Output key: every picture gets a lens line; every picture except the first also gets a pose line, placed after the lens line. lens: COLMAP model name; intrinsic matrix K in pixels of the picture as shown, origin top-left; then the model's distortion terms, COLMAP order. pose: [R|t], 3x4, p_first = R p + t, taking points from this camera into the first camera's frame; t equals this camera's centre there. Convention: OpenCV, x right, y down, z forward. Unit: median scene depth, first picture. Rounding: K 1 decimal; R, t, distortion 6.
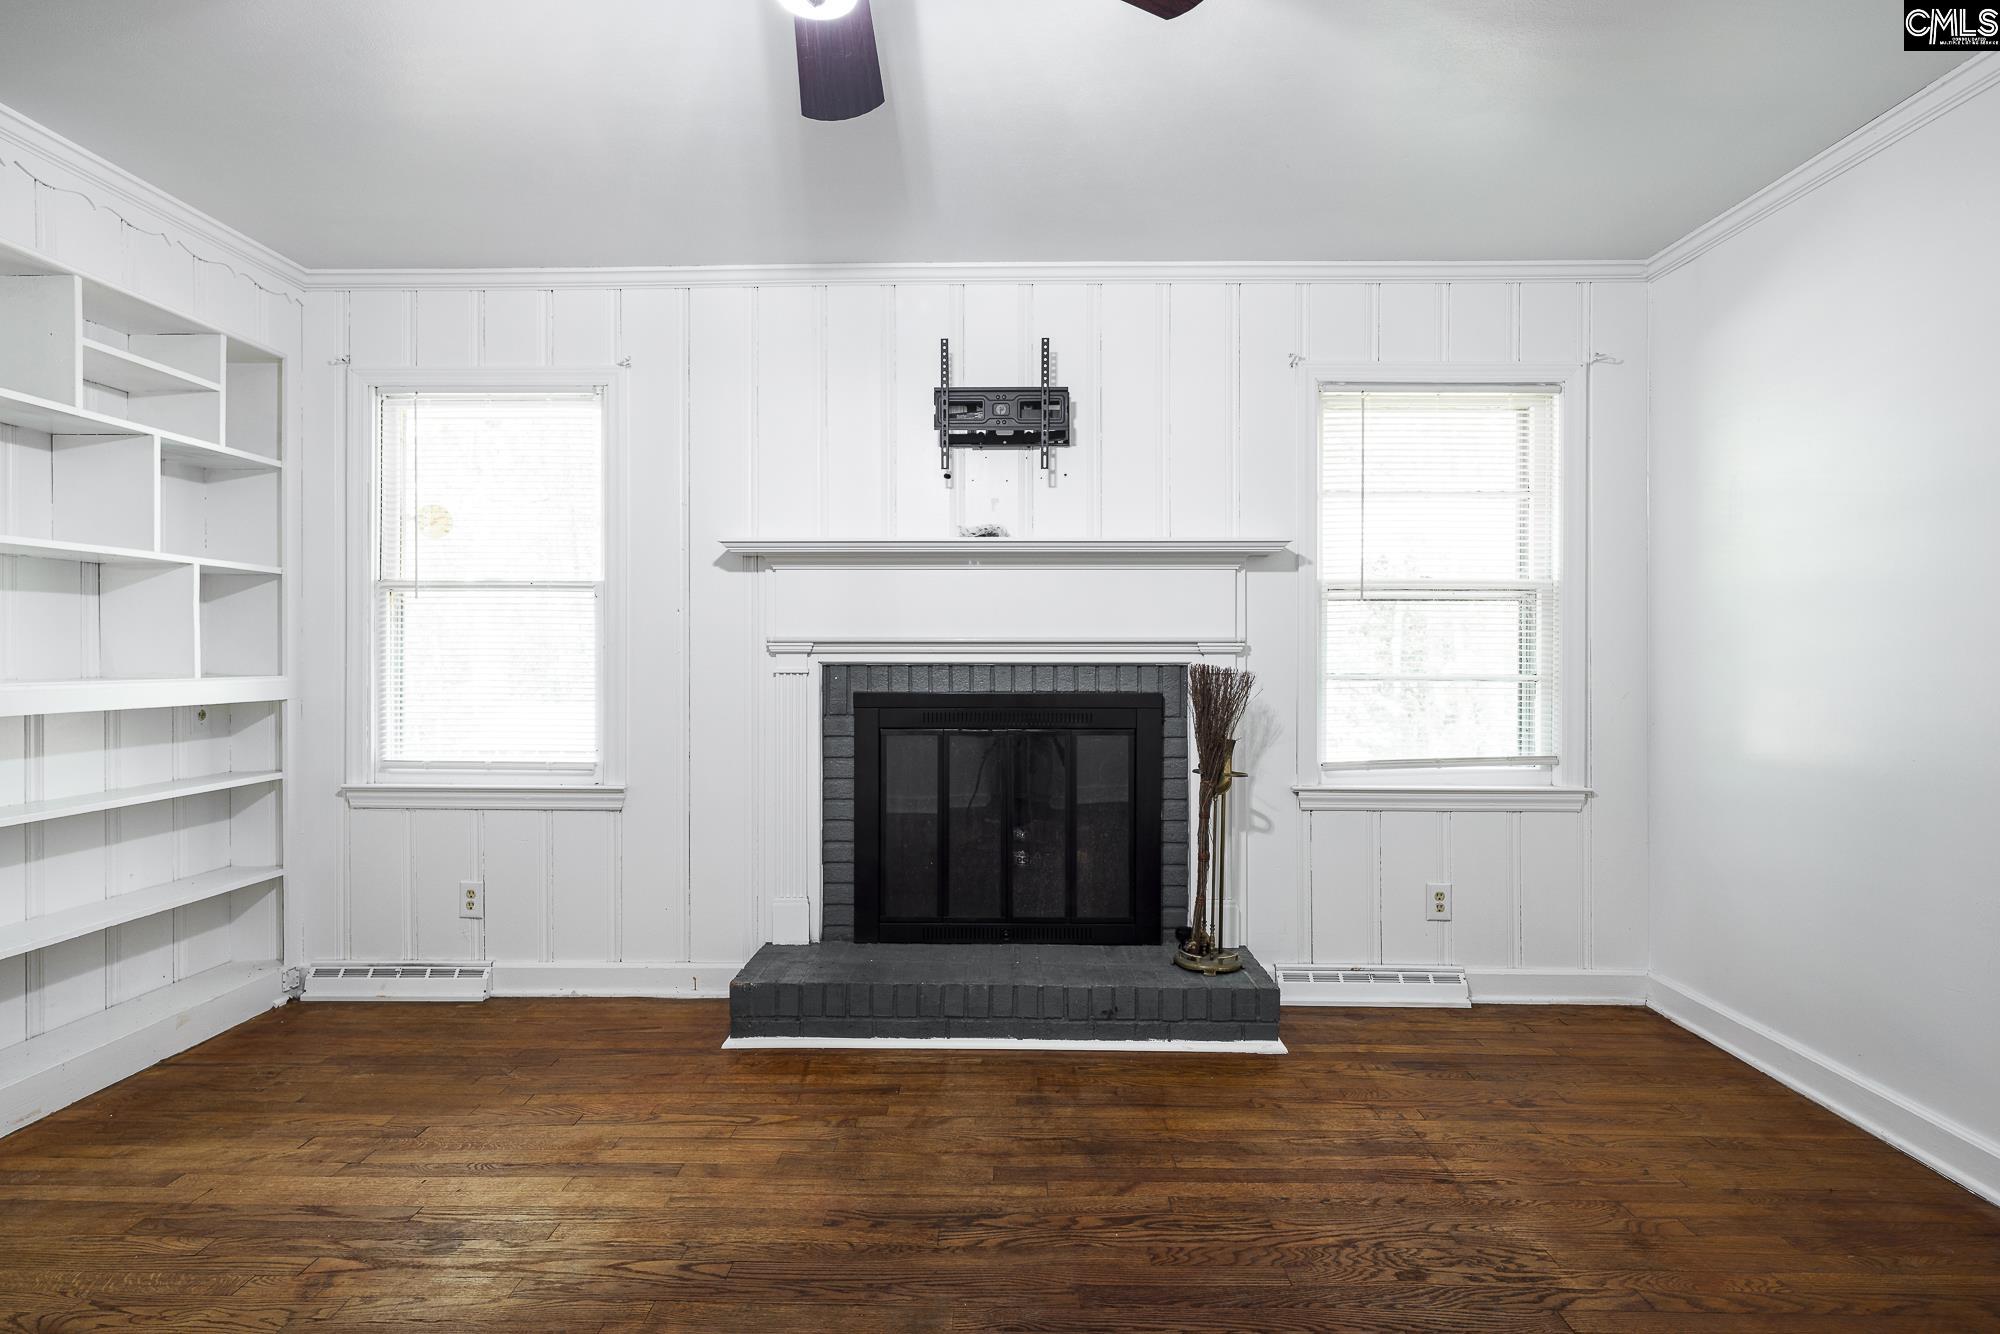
lens RADIAL K [[962.9, 0, 993.5], [0, 962.9, 663.5], [0, 0, 1]] dist [0.001079, -0.002316]
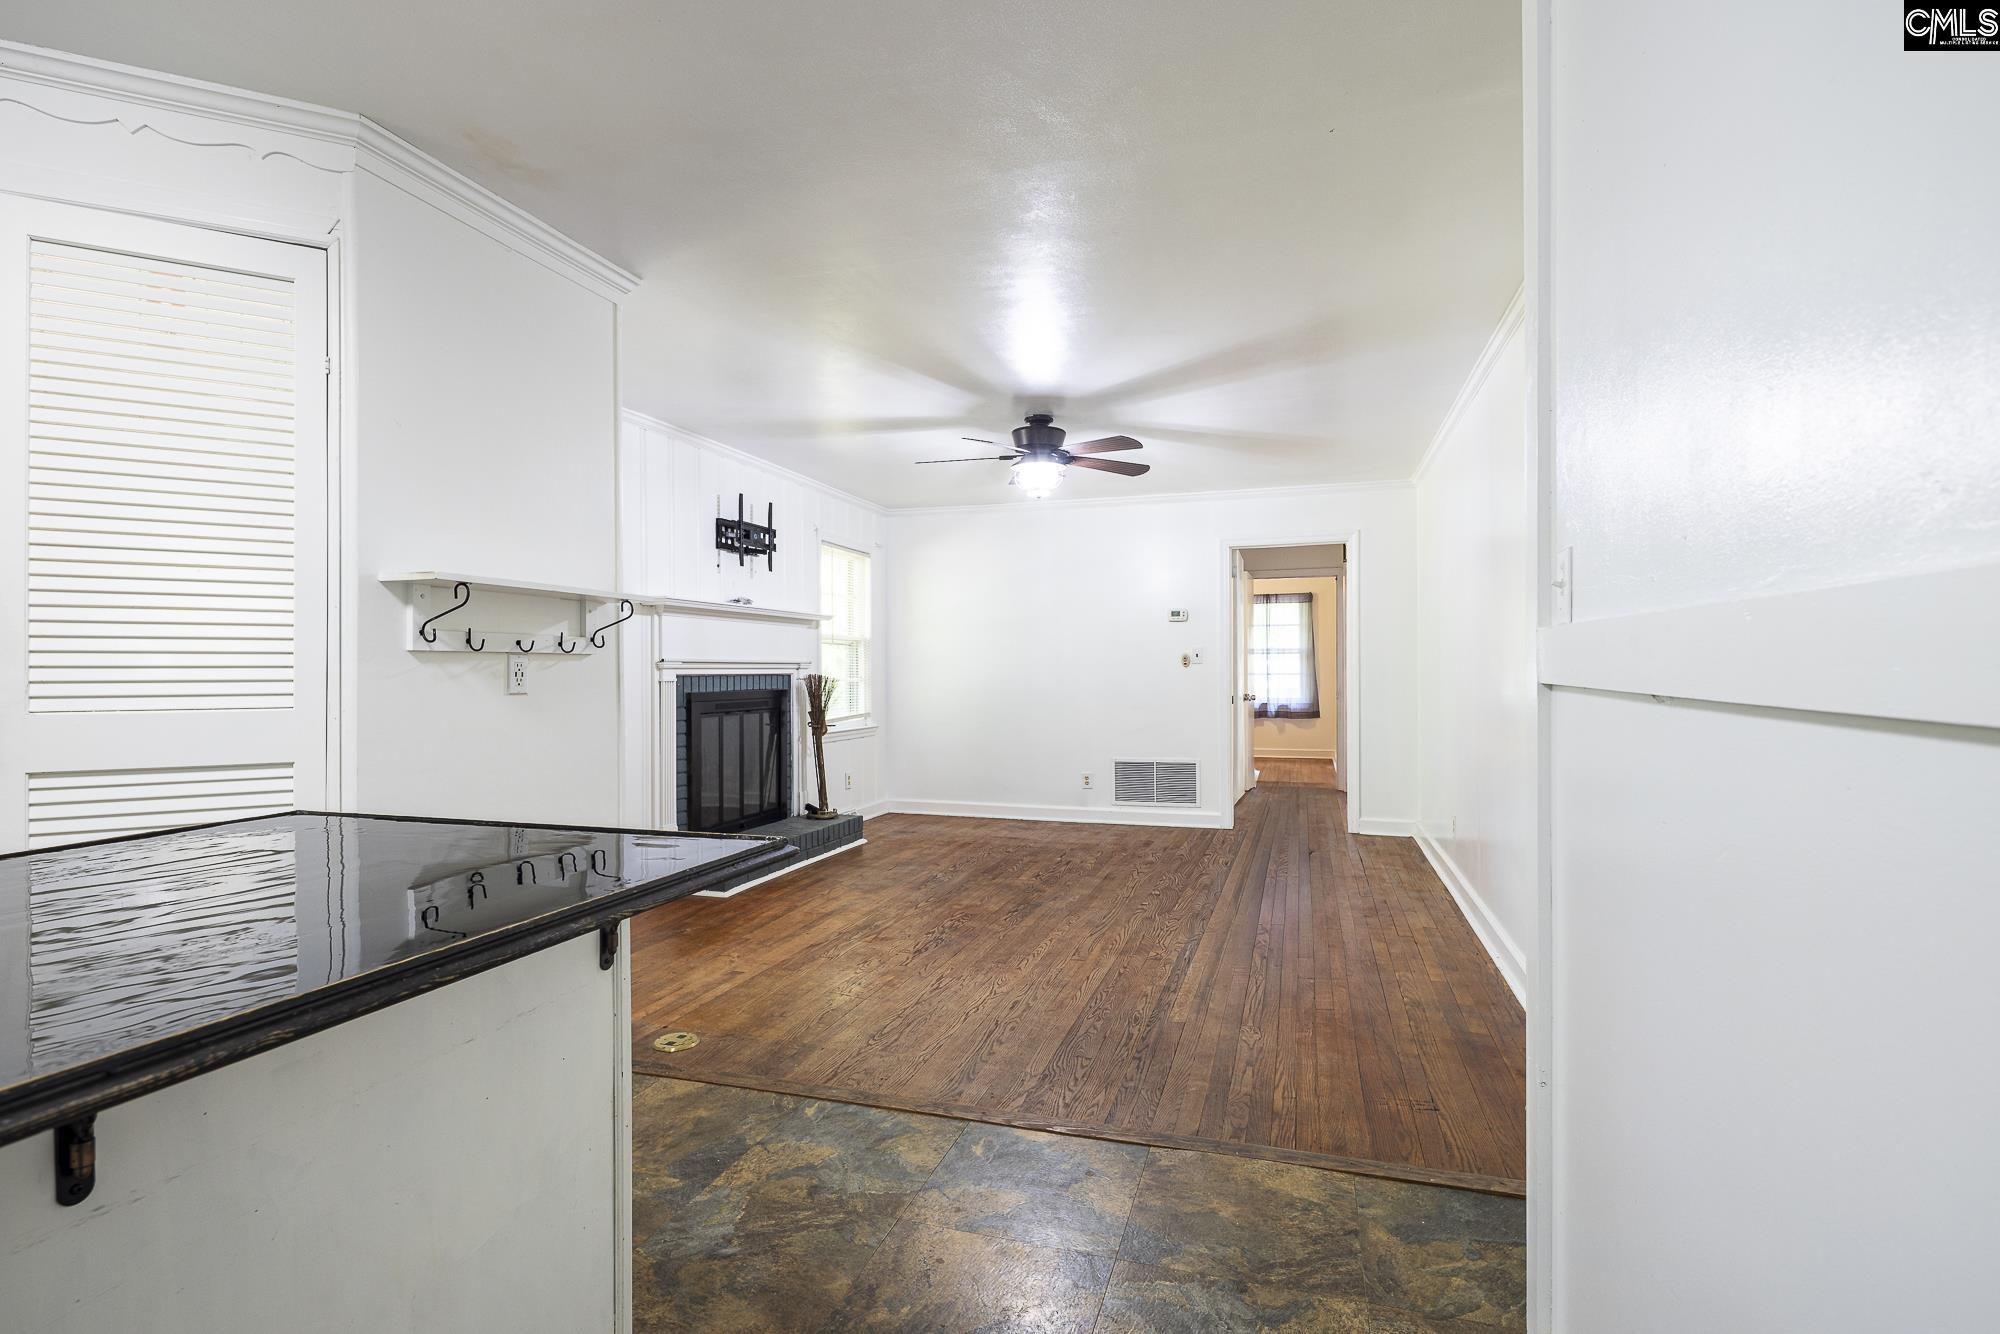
lens RADIAL K [[962.9, 0, 995.4], [0, 962.9, 676.2], [0, 0, 1]] dist [0.001079, -0.002316]
pose [[0.289545, -0.008508, 0.957127, -1.574750], [0.009976, 0.999933, 0.005871, -0.002713], [-0.957112, 0.007848, 0.289611, 0.029229]]
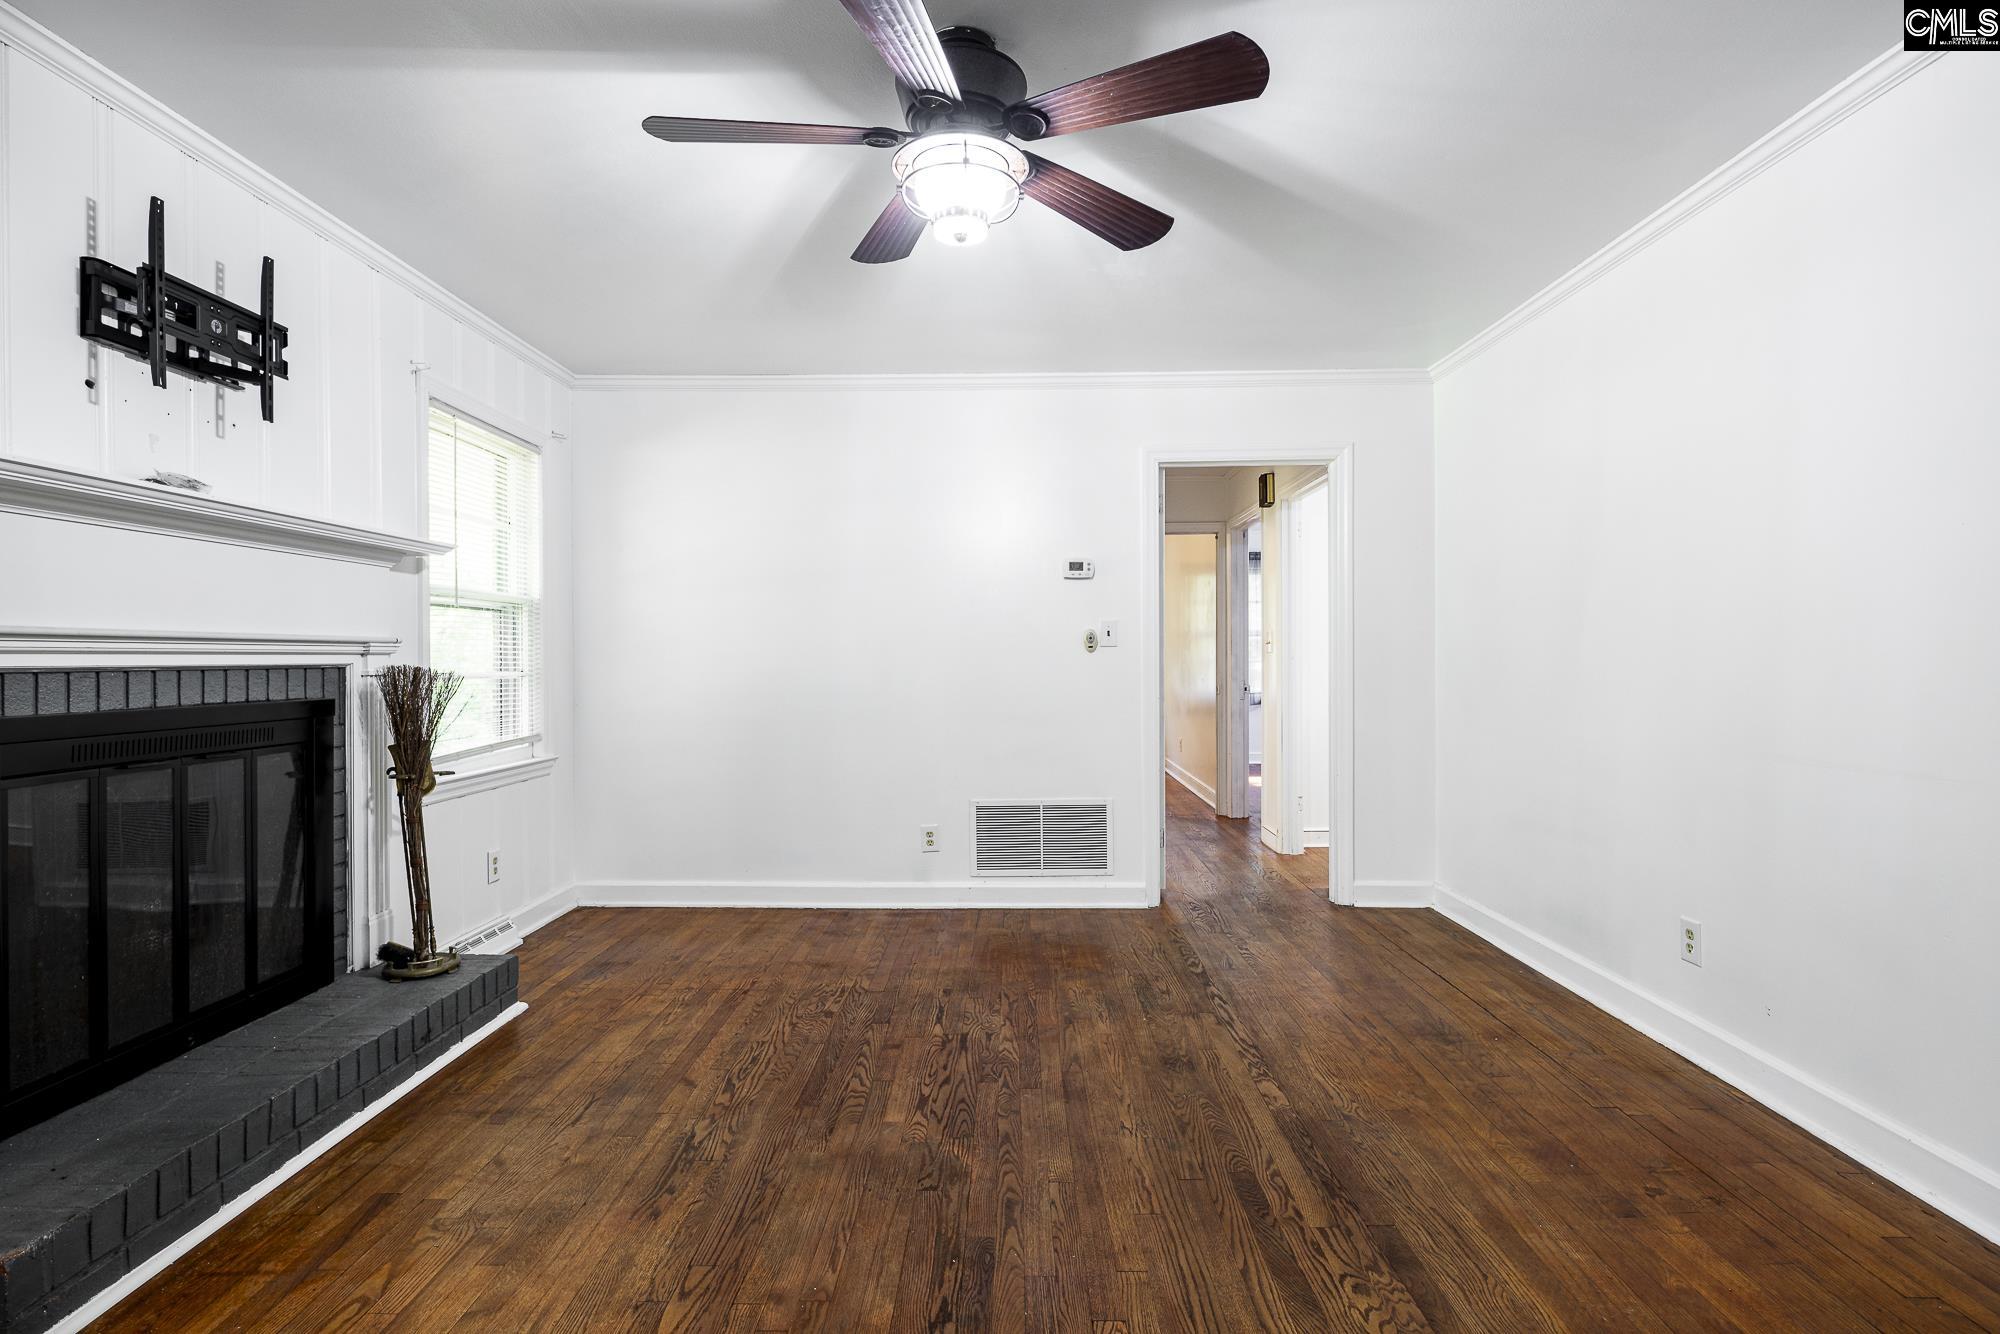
lens RADIAL K [[962.9, 0, 1001.1], [0, 962.9, 660.6], [0, 0, 1]] dist [0.001079, -0.002316]
pose [[-0.005701, -0.004582, 0.999973, -0.719650], [0.010877, 0.999930, 0.004644, -0.001622], [-0.999925, 0.010903, -0.005651, 0.387129]]
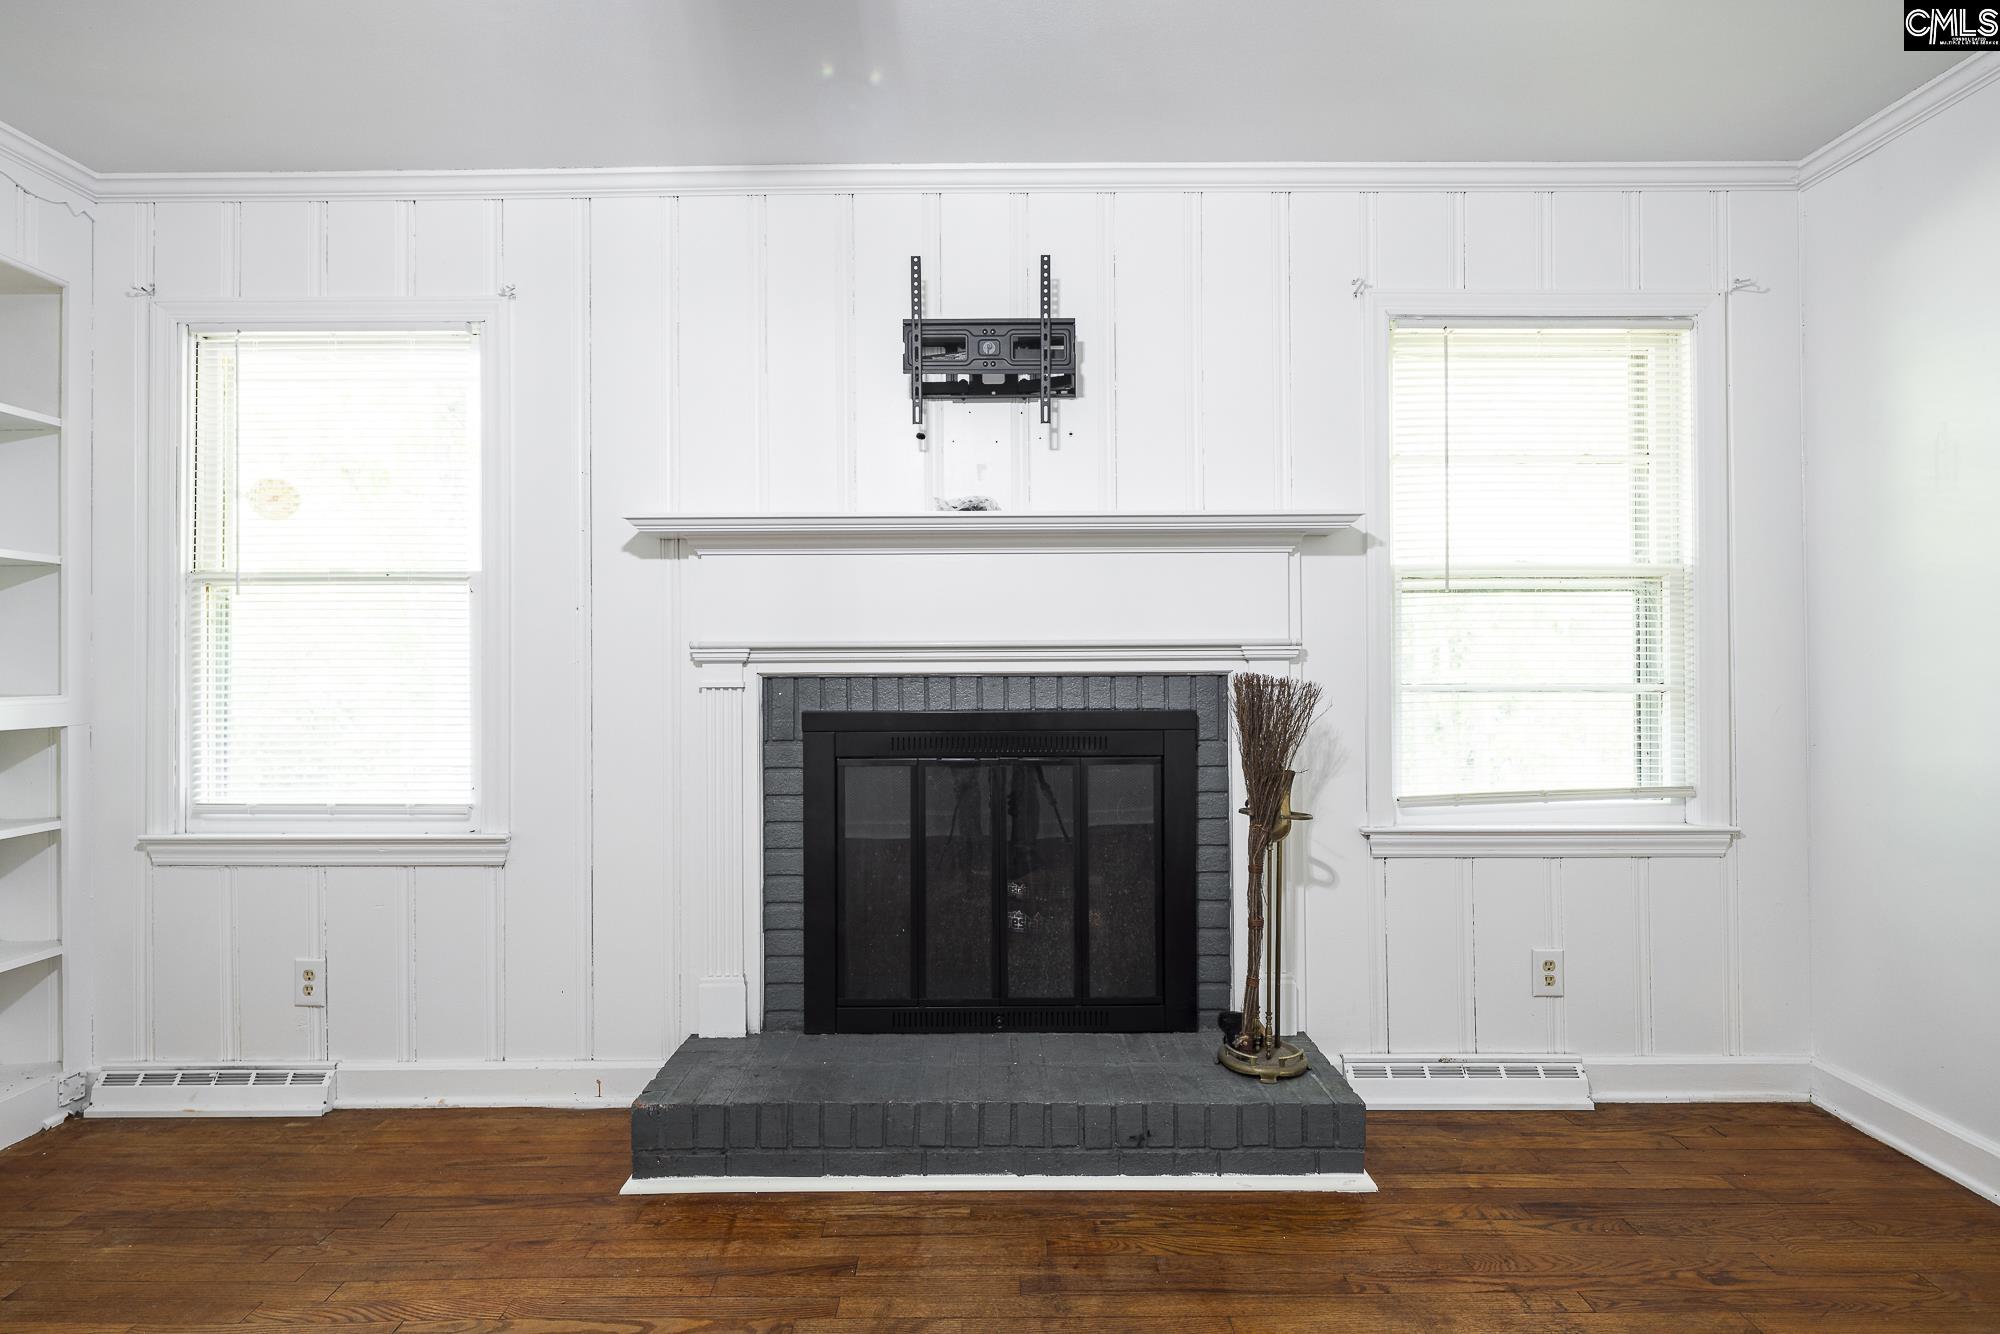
lens RADIAL K [[962.9, 0, 990.2], [0, 962.9, 663.2], [0, 0, 1]] dist [0.001079, -0.002316]
pose [[0.999853, -0.006117, 0.016016, -0.005008], [0.006263, 0.999939, -0.009078, -0.001486], [-0.015960, 0.009177, 0.999831, 0.217636]]
